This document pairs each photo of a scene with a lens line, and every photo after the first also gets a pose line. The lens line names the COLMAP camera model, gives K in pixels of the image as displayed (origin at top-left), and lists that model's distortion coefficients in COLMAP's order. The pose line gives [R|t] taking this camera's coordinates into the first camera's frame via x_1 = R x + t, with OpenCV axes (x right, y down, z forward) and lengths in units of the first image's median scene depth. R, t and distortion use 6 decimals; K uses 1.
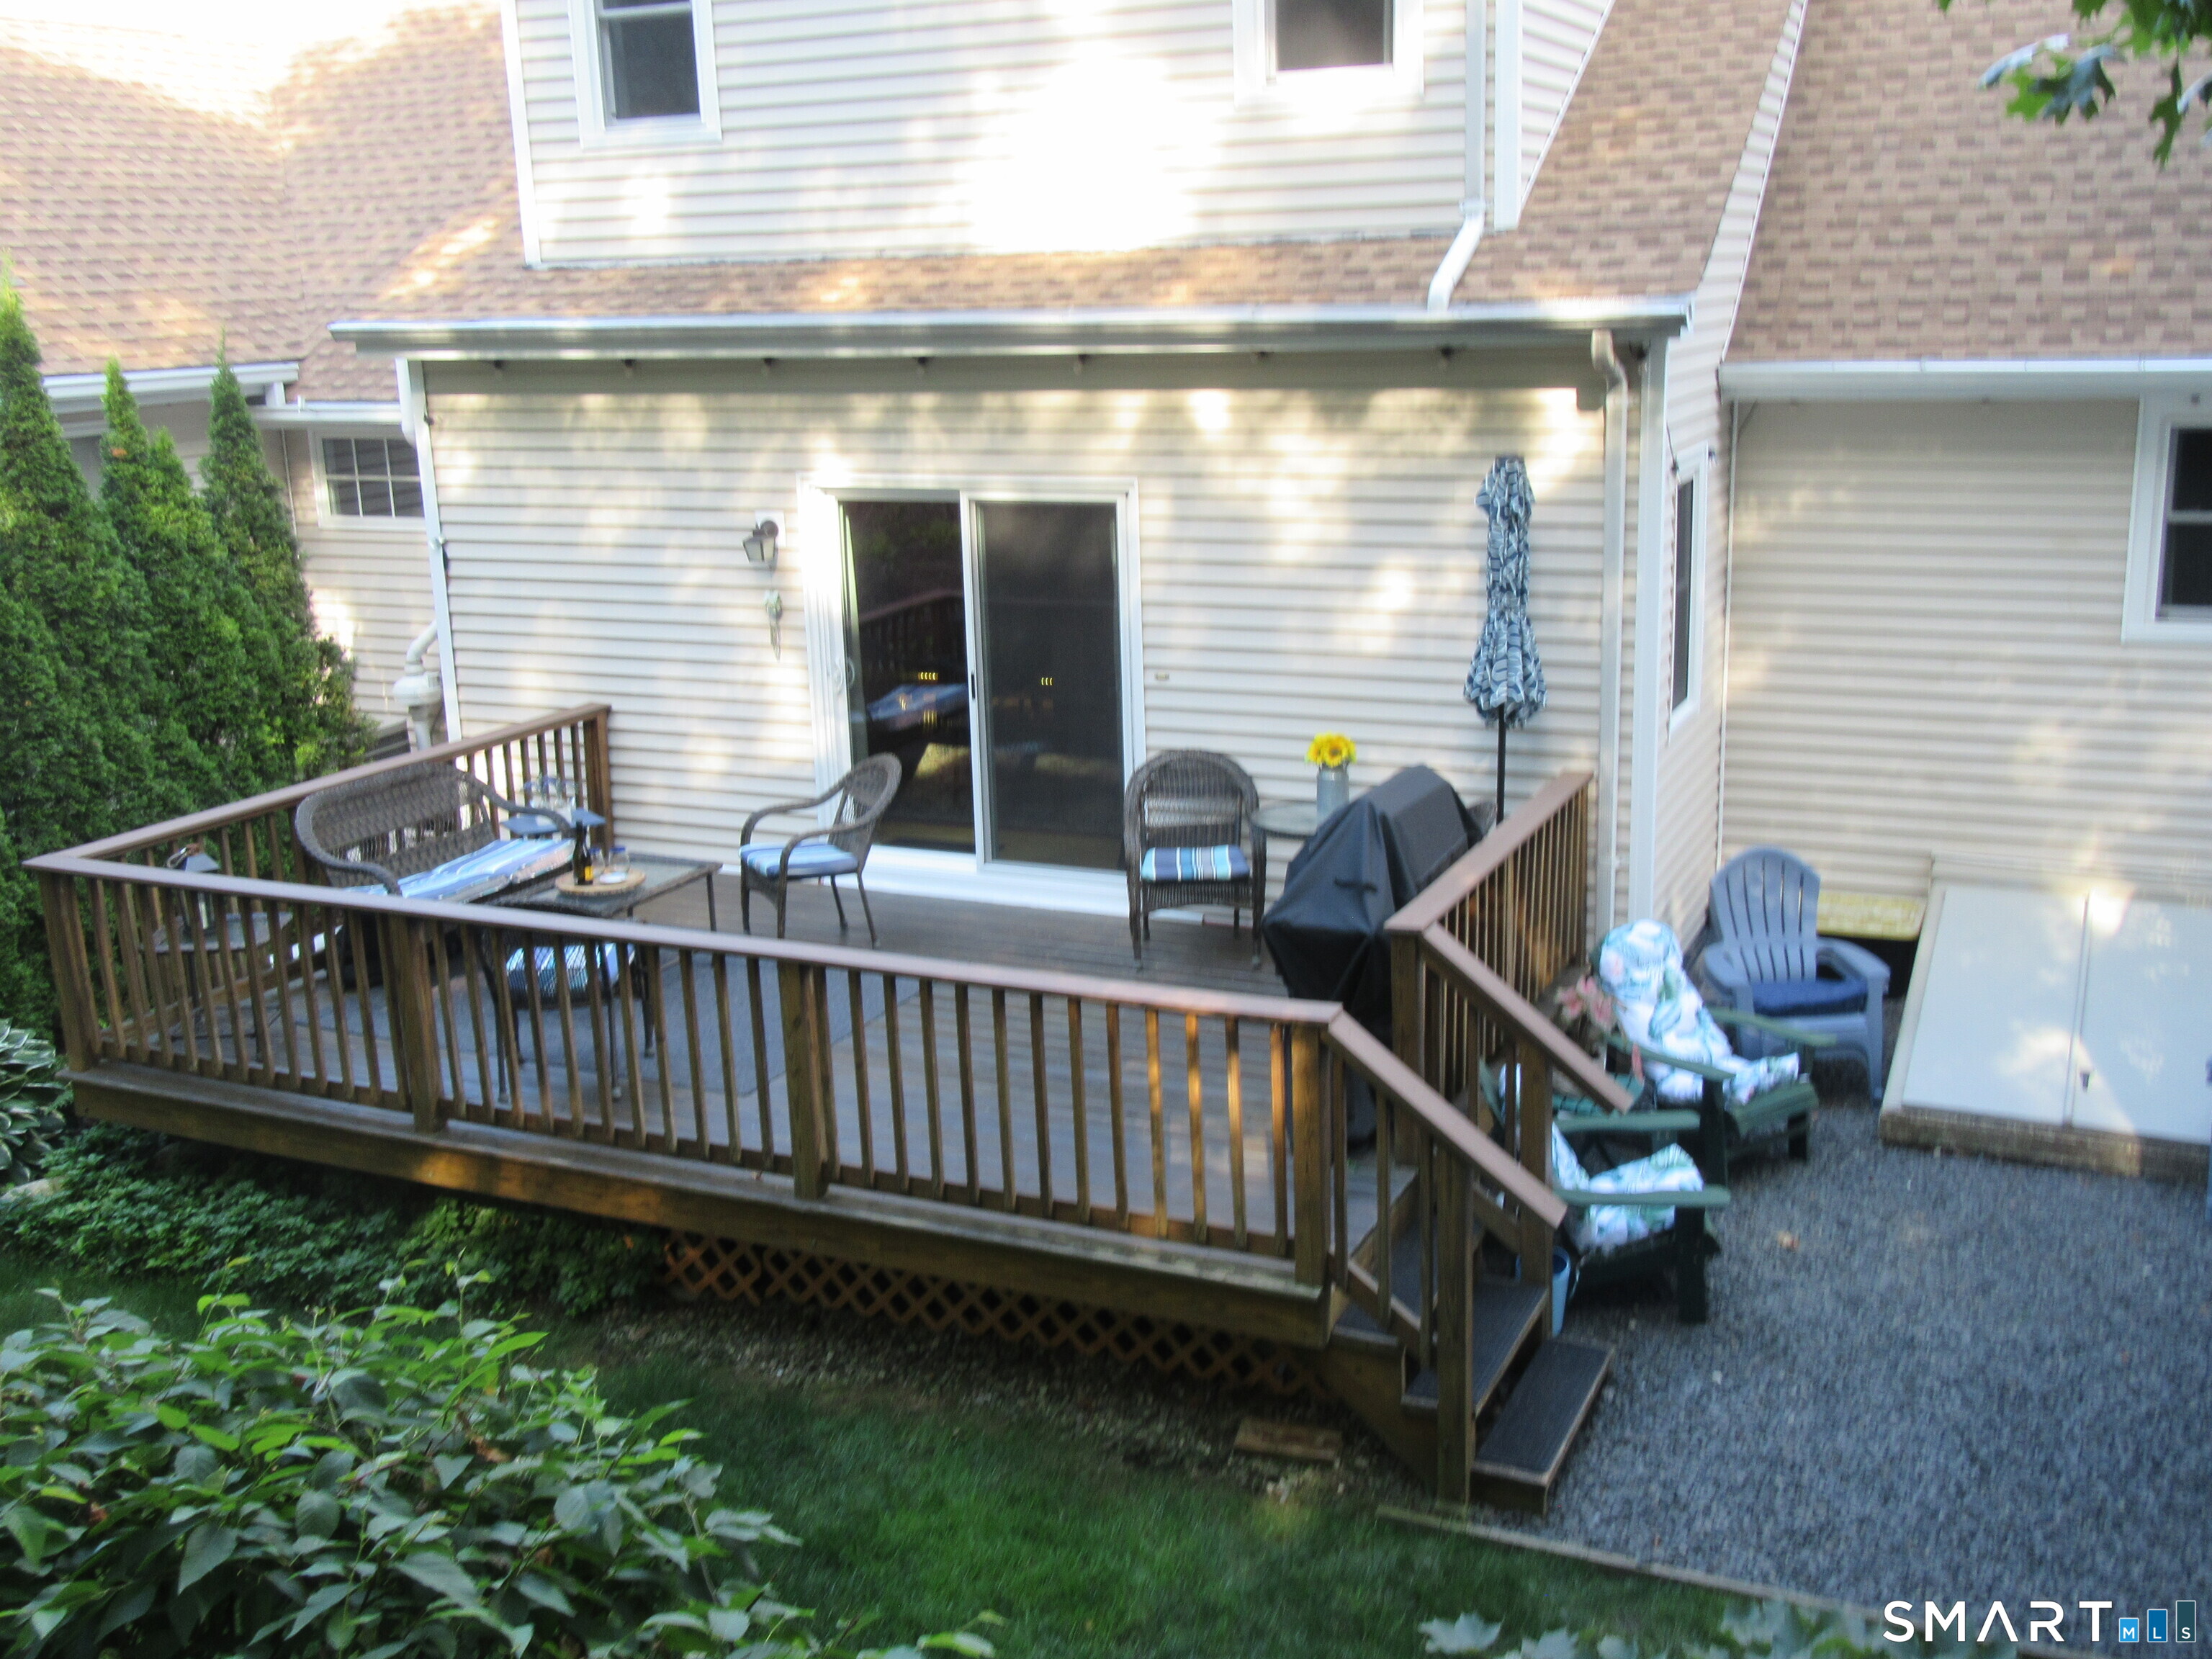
lens RADIAL K [[2193.1, 0, 1106.0], [0, 2193.1, 829.5], [0, 0, 1]] dist [0.007891, 0.011814]
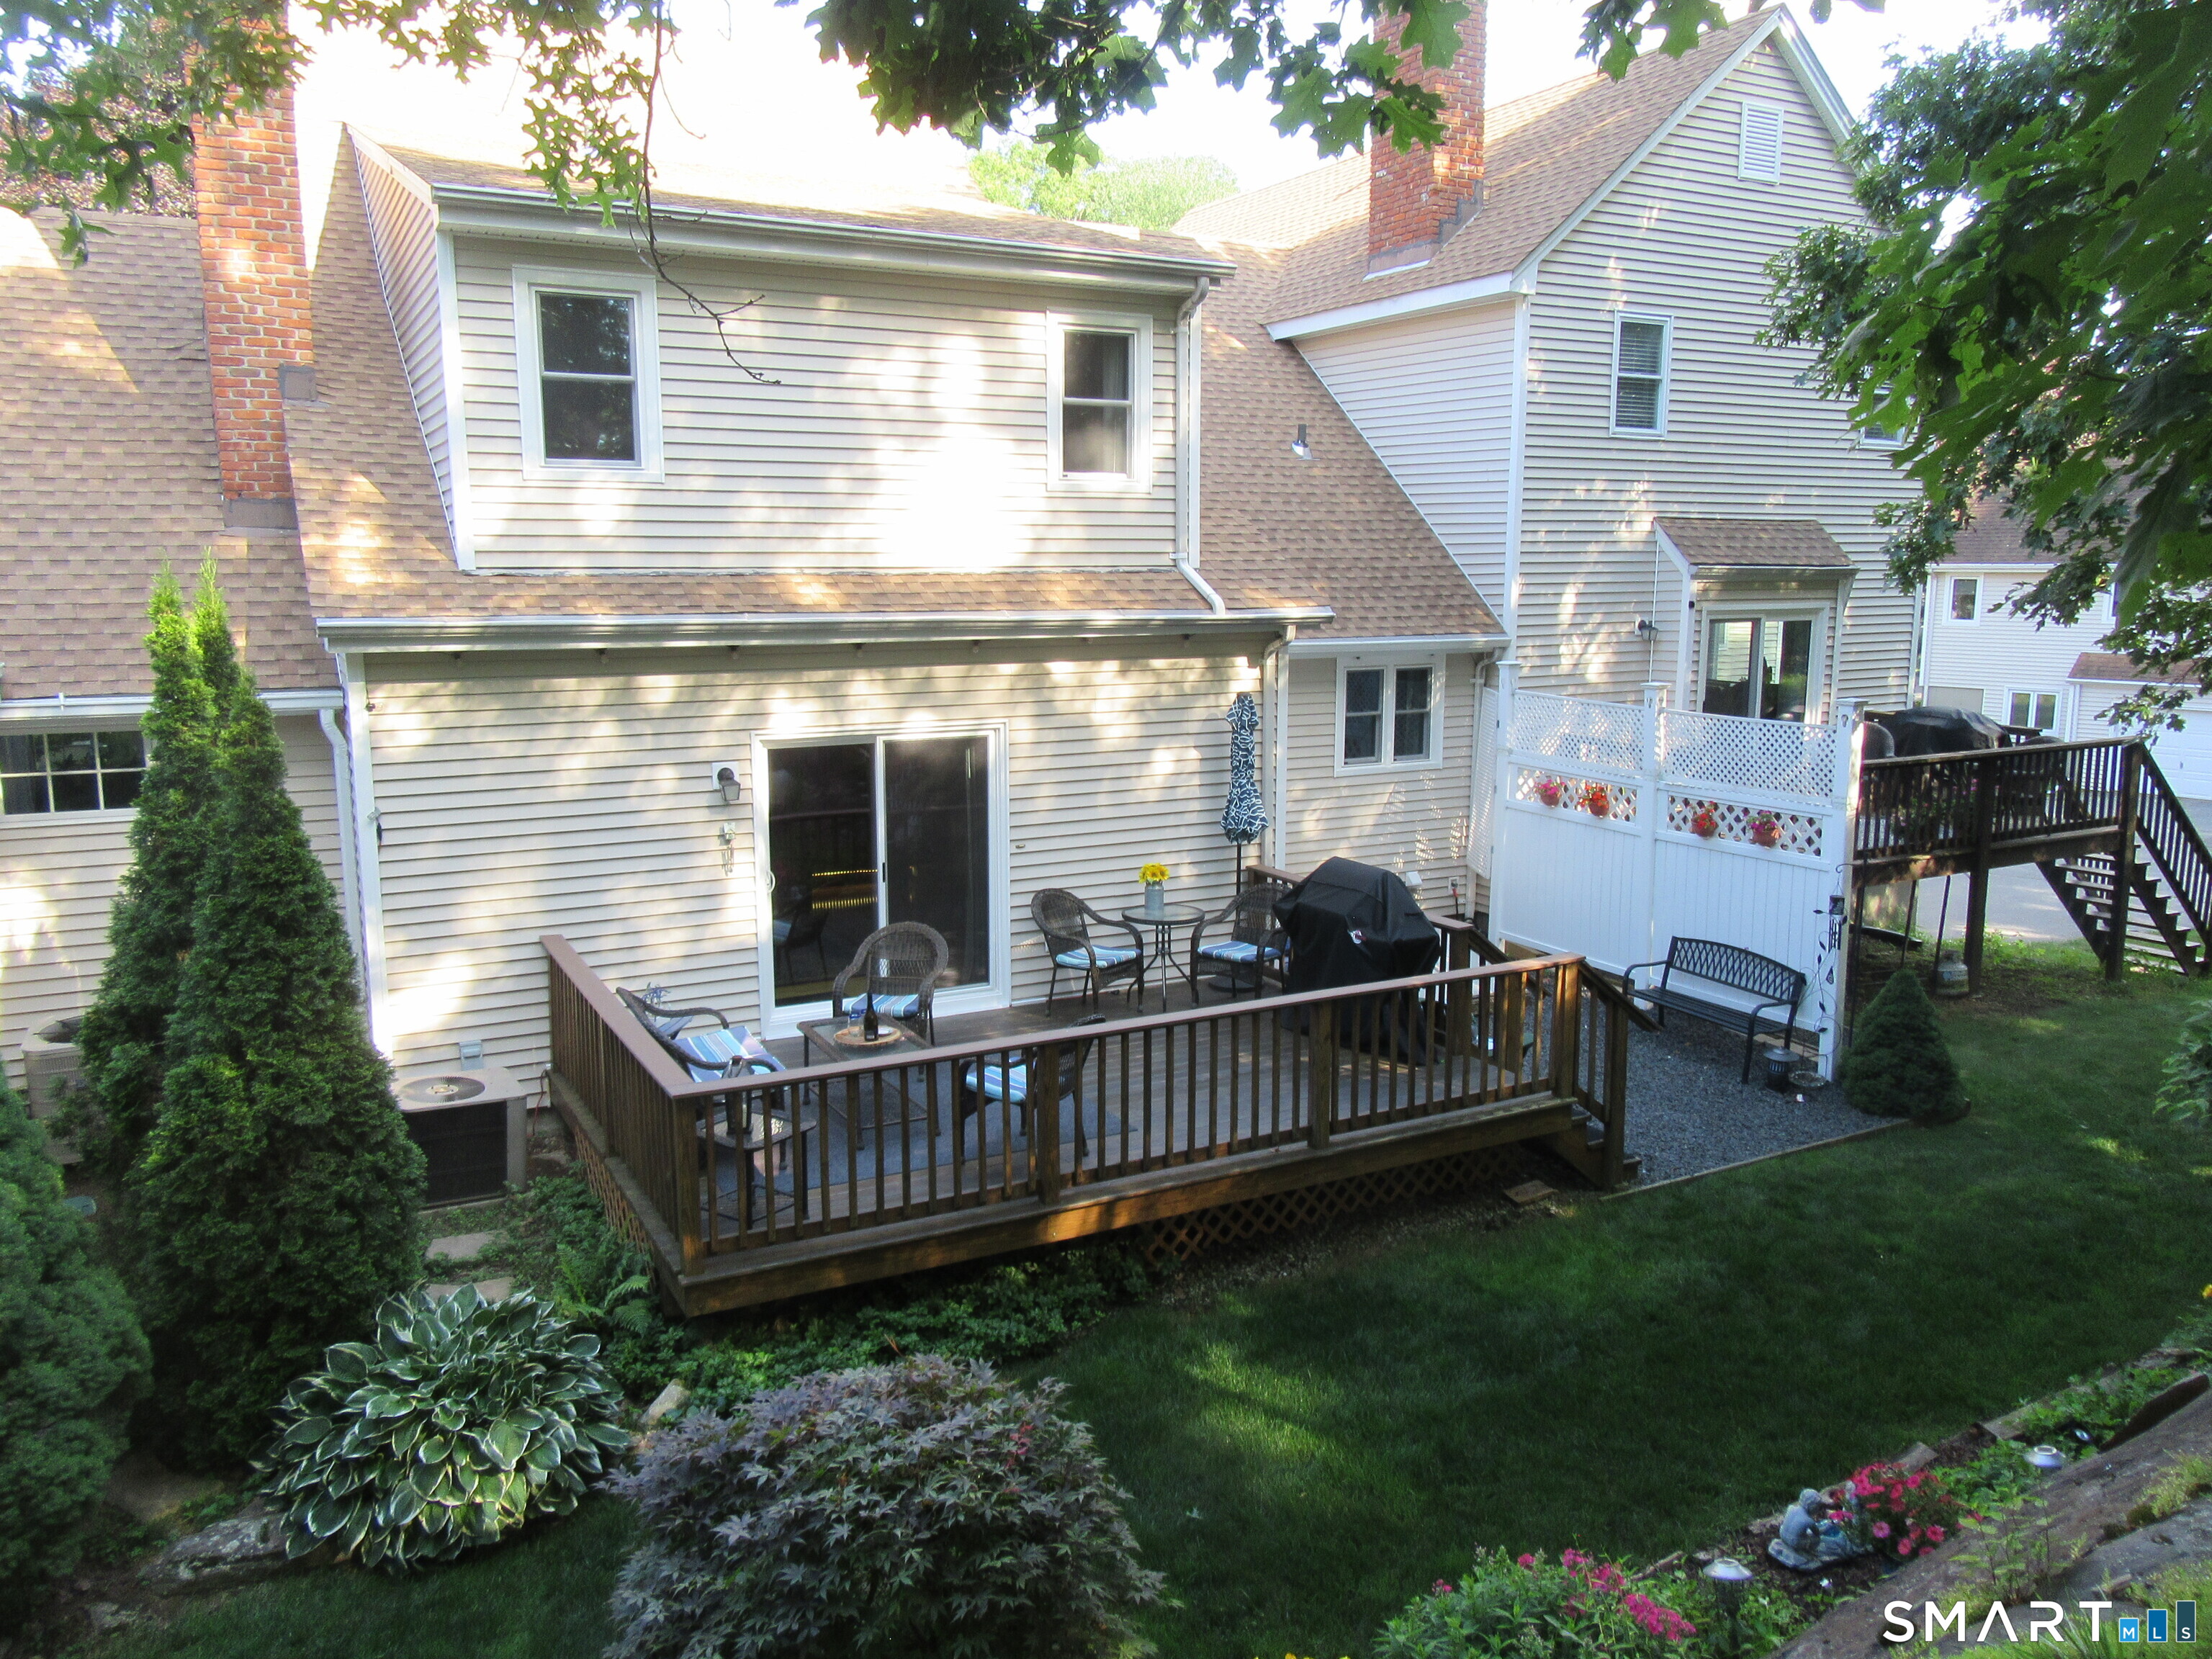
lens RADIAL K [[1649.4, 0, 1106.0], [0, 1649.4, 829.5], [0, 0, 1]] dist [0.001484, 0.001022]
pose [[0.602954, -0.101964, 0.791233, -0.838001], [0.176068, 0.984351, -0.007321, -0.060570], [-0.778104, 0.143725, 0.611471, 0.237877]]
